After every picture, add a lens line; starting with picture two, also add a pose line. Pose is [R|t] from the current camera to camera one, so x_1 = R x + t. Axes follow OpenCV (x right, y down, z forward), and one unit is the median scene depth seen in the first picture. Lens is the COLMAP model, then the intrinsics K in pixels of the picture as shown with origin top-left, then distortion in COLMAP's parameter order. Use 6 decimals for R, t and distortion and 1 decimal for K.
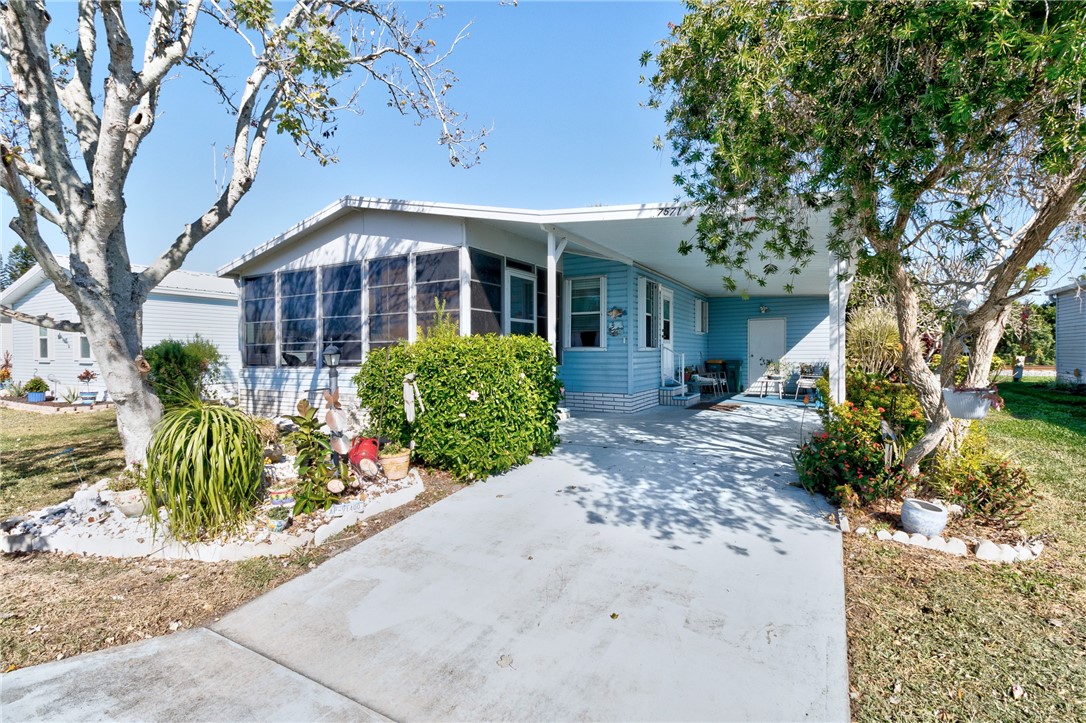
lens RADIAL K [[502.1, 0, 547.4], [0, 502.1, 356.2], [0, 0, 1]] dist [0.001519, 0.000411]
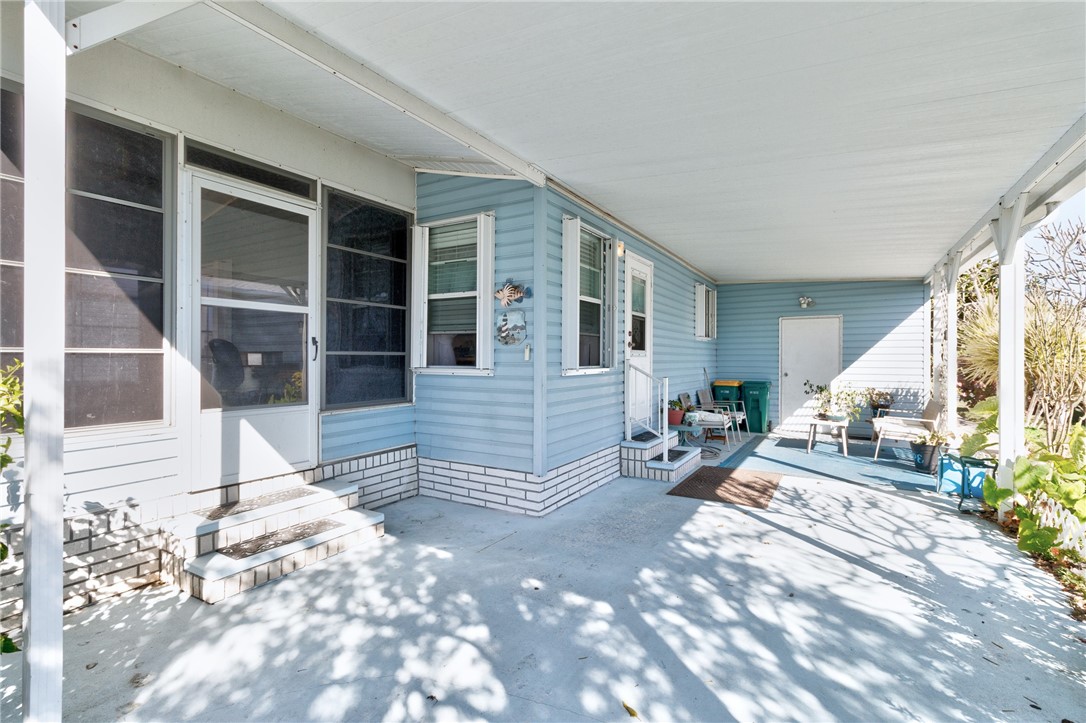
lens RADIAL K [[502.1, 0, 547.4], [0, 502.1, 356.2], [0, 0, 1]] dist [0.001519, 0.000411]
pose [[0.999798, 0.004841, -0.019528, 0.167541], [-0.005072, 0.999918, -0.011793, -0.022206], [0.019470, 0.011890, 0.999740, 0.508863]]
